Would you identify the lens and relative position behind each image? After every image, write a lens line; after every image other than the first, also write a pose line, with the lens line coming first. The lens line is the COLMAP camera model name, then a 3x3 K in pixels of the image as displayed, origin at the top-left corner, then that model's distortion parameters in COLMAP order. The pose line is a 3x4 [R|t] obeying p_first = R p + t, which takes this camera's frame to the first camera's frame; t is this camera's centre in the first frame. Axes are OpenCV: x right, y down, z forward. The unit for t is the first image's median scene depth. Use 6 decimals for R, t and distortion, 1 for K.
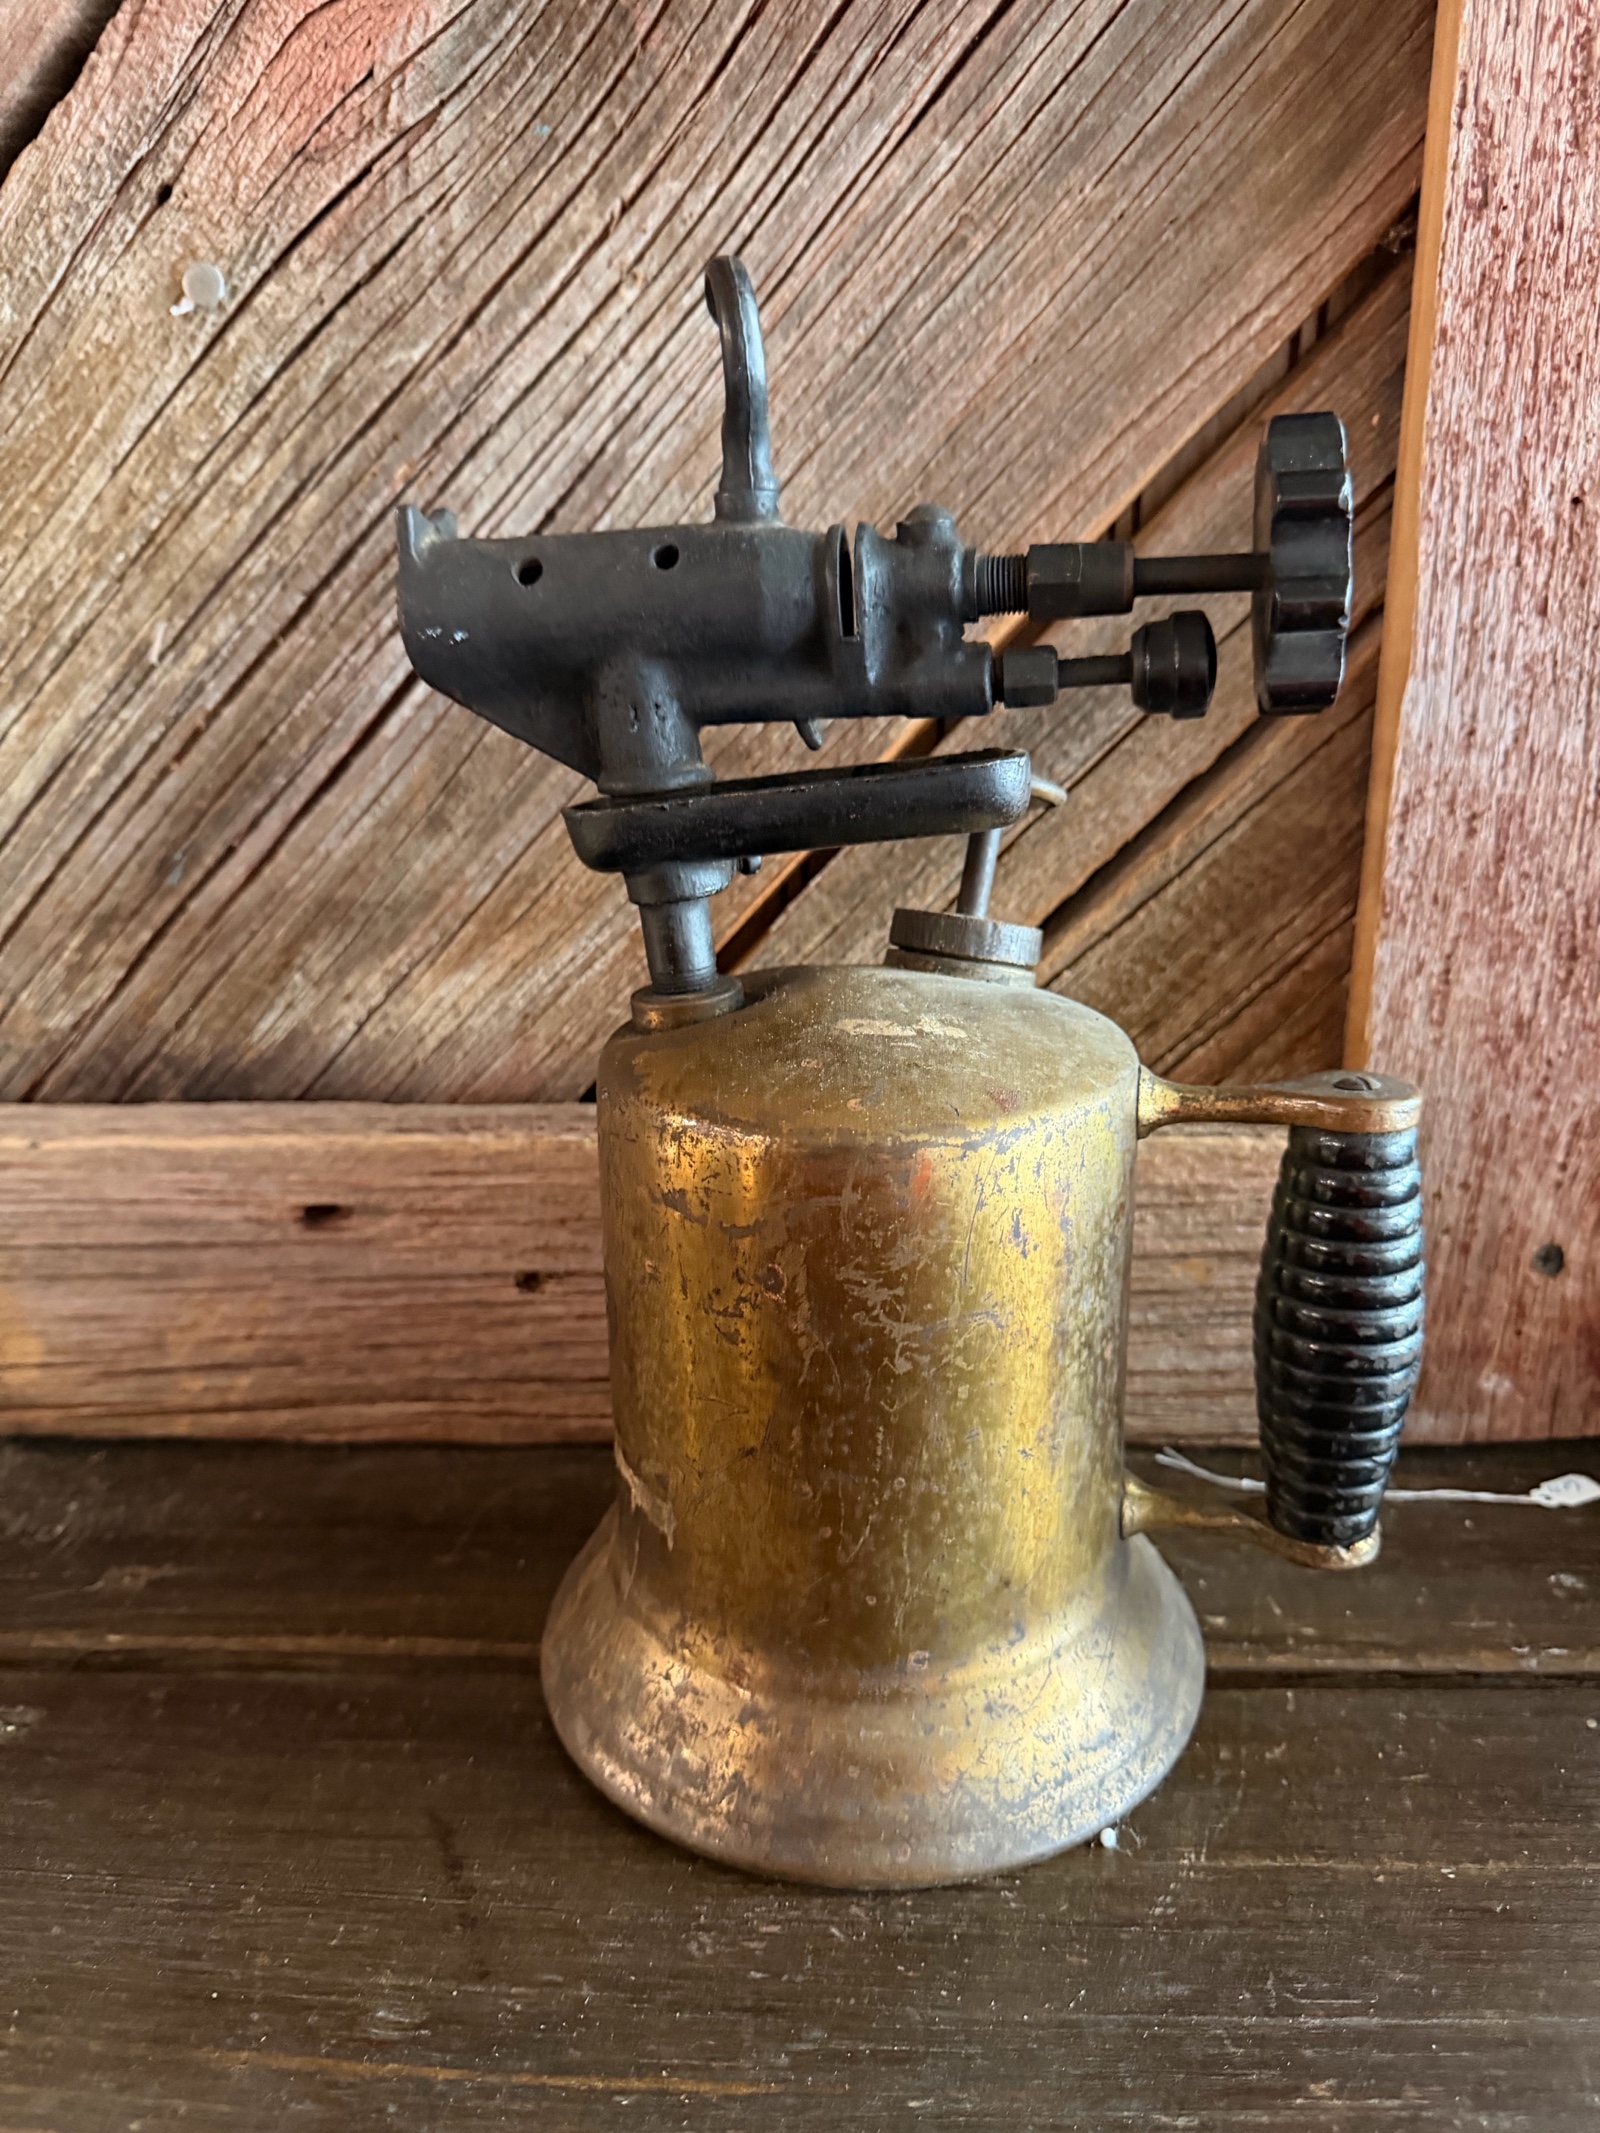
lens RADIAL K [[1710.7, 0, 778.9], [0, 1710.7, 1072.1], [0, 0, 1]] dist [-0.005020, -0.020912]
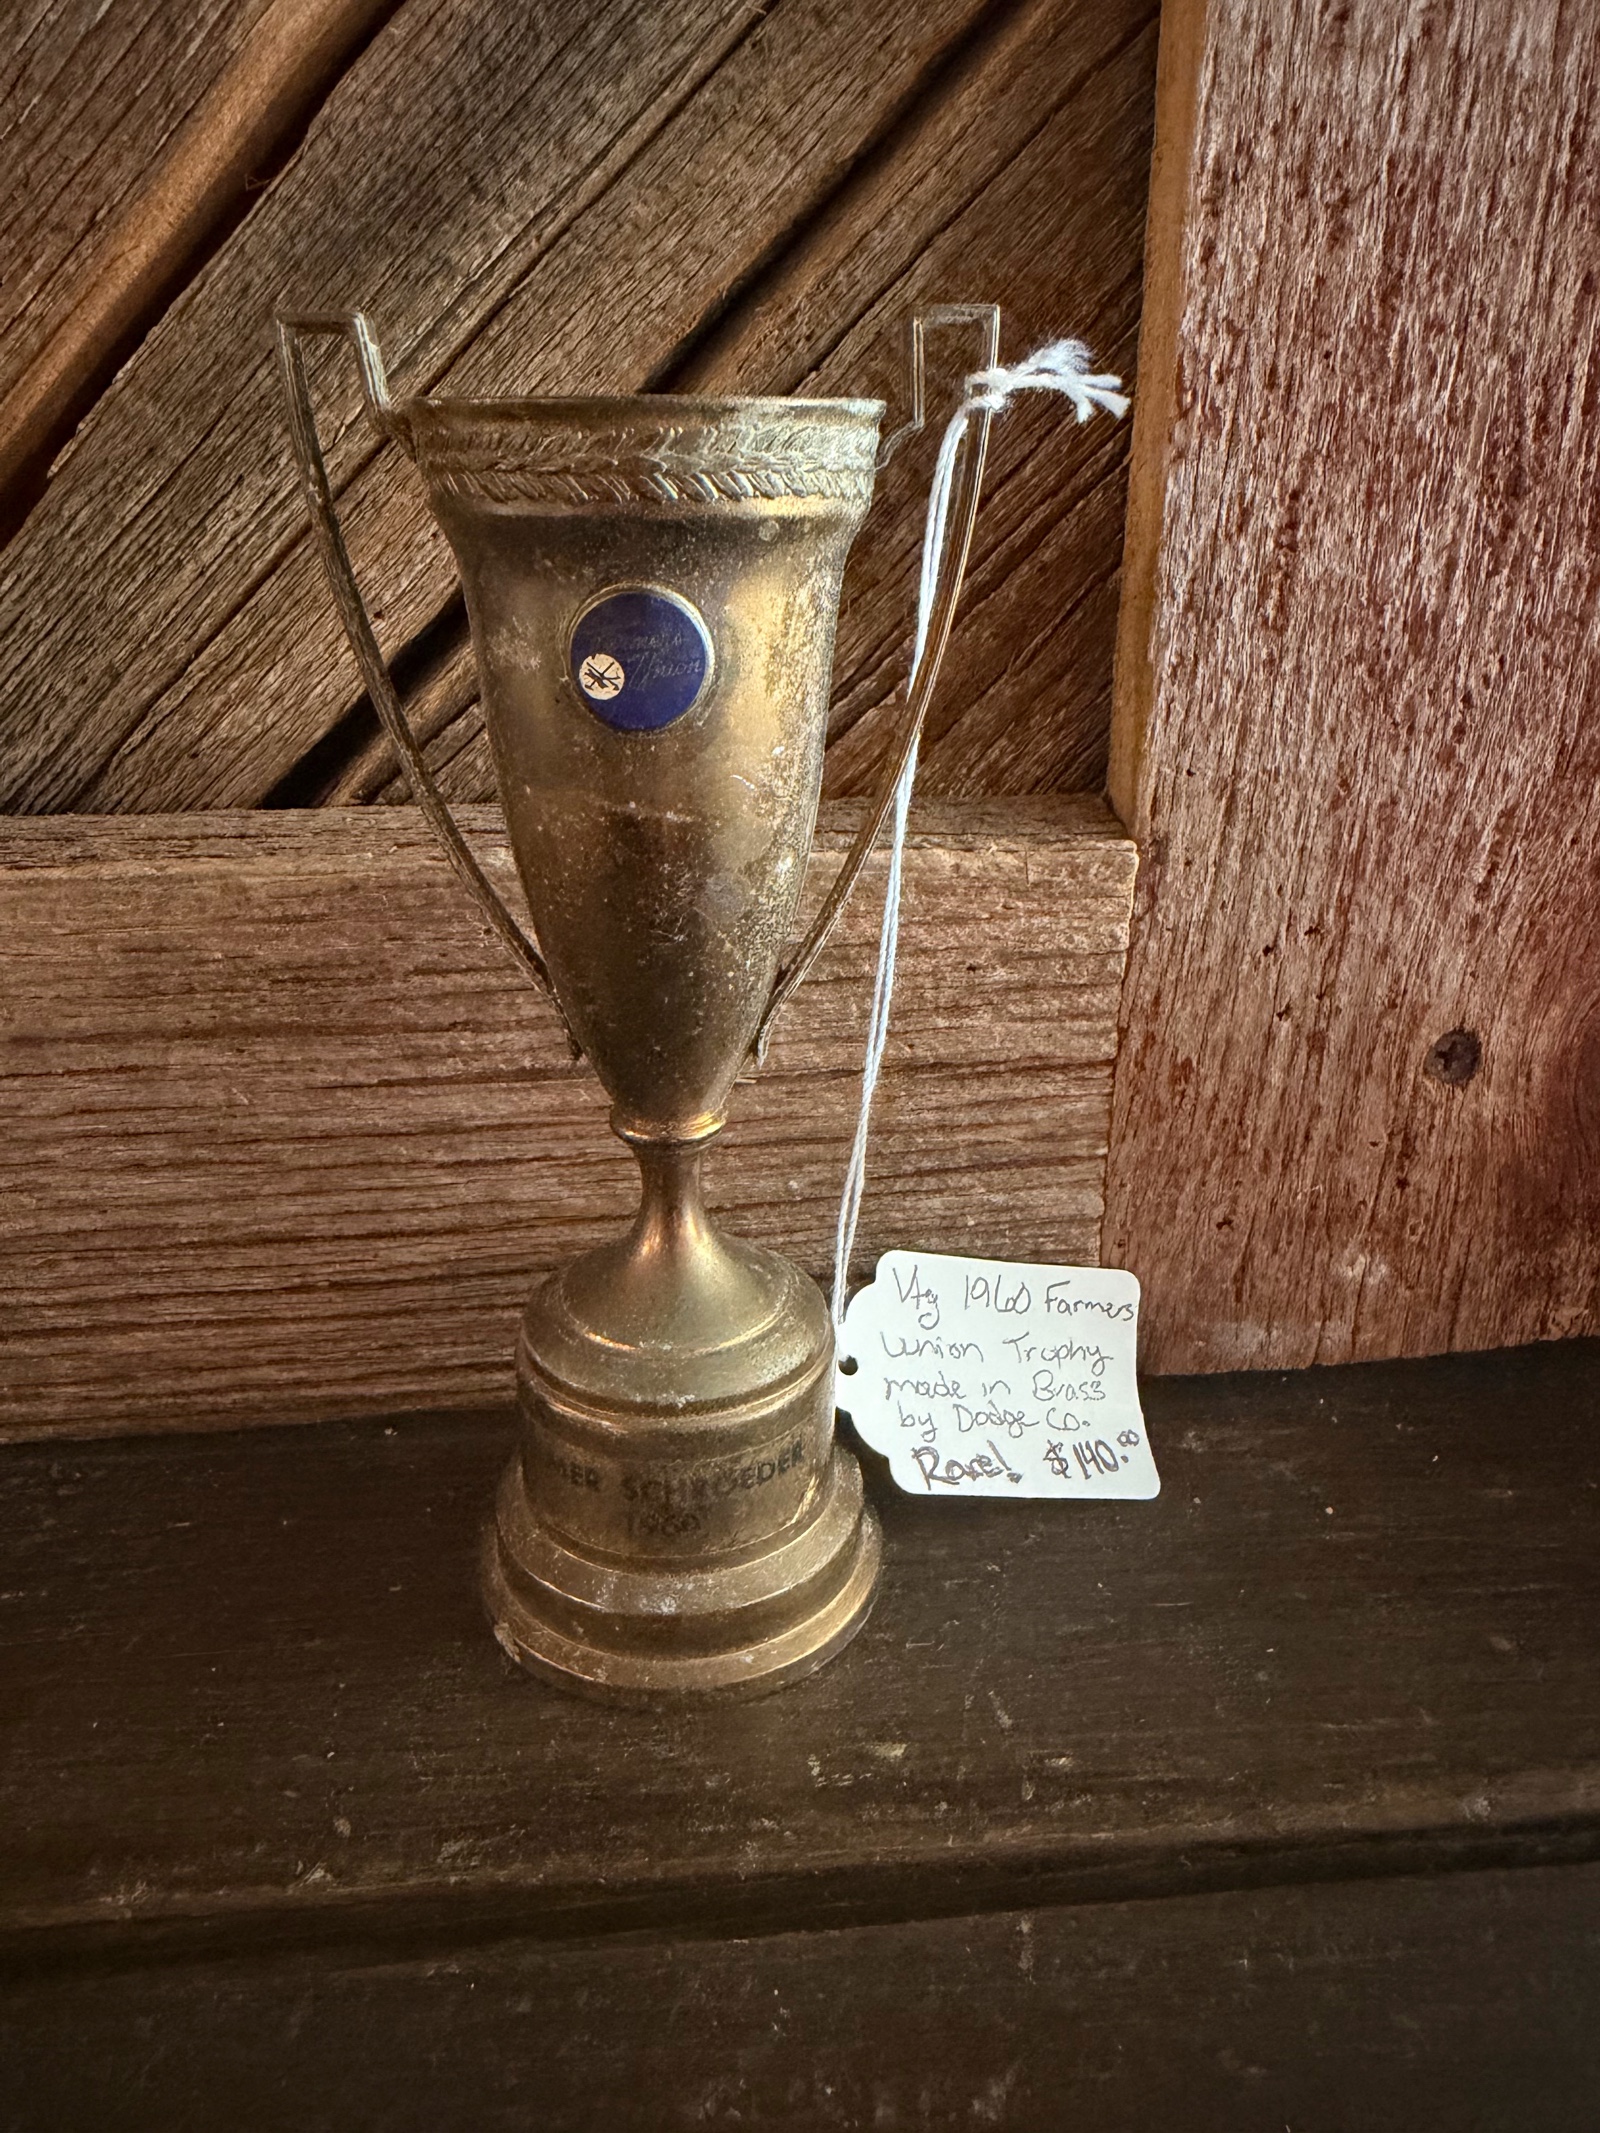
lens RADIAL K [[1710.7, 0, 782.6], [0, 1710.7, 1086.1], [0, 0, 1]] dist [-0.005020, -0.020912]
pose [[0.990752, -0.037318, 0.130453, 0.157701], [0.027732, 0.996833, 0.074536, 0.075829], [-0.132822, -0.070229, 0.988649, 0.486670]]
